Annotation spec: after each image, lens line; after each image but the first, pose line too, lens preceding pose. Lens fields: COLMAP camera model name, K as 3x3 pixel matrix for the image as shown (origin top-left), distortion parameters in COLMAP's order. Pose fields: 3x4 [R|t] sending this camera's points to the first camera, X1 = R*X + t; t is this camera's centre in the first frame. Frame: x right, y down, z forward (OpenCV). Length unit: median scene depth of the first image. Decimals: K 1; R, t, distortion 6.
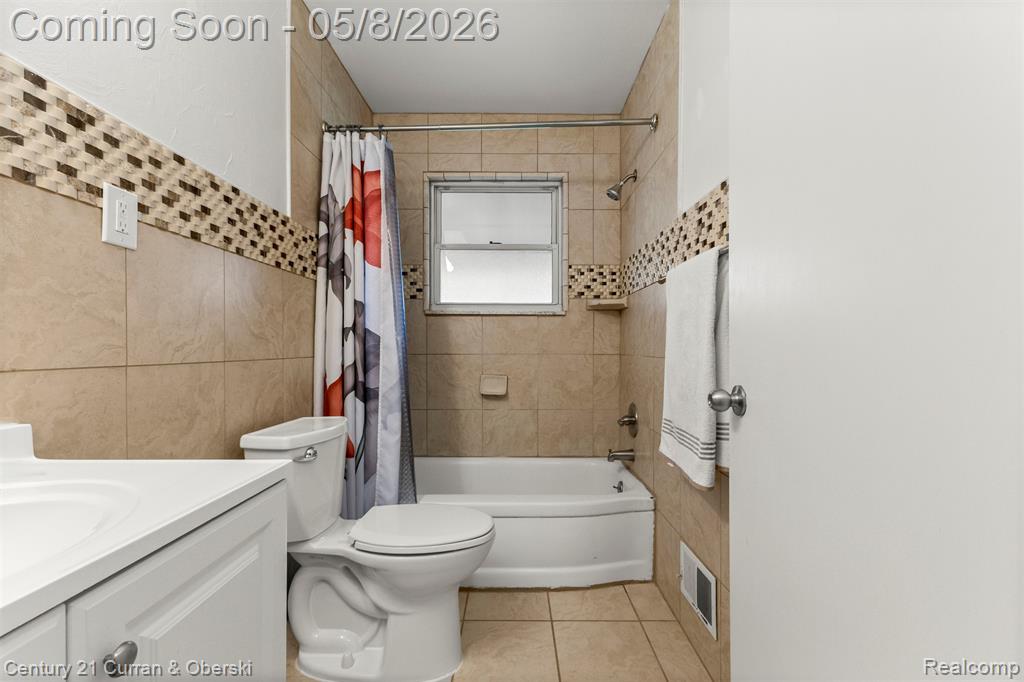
lens RADIAL K [[442.9, 0, 517.8], [0, 442.9, 350.5], [0, 0, 1]] dist [0.007488, -0.001441]
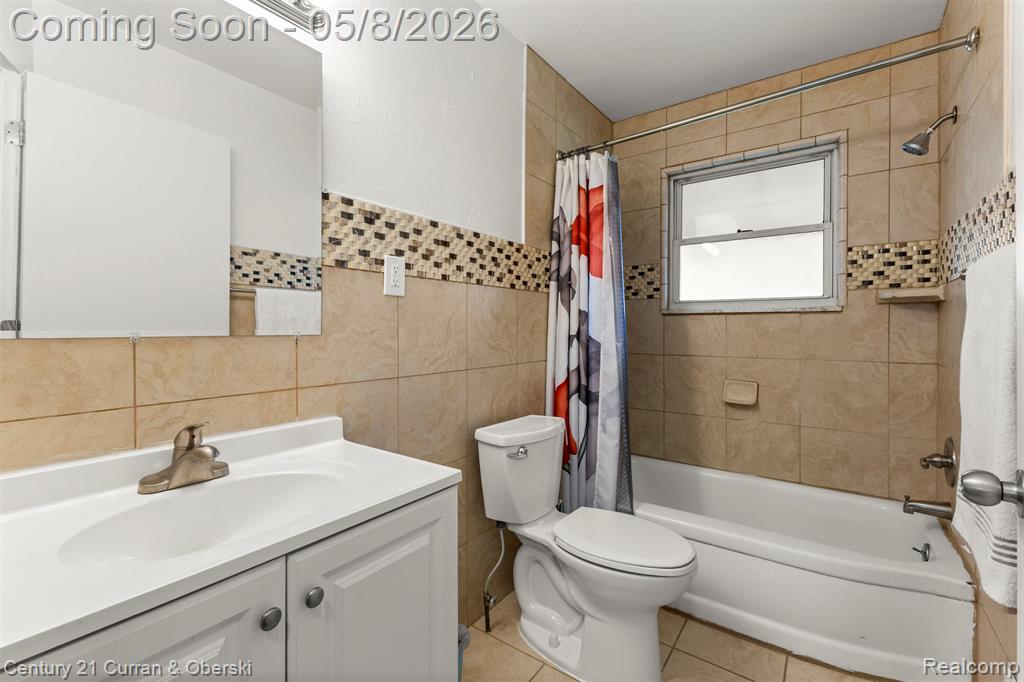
lens RADIAL K [[442.9, 0, 514.8], [0, 442.9, 330.6], [0, 0, 1]] dist [0.007488, -0.001441]
pose [[0.812011, 0.002515, -0.583636, 0.138389], [-0.004187, 0.999990, -0.001516, -0.059409], [0.583626, 0.003674, 0.812014, 0.024340]]
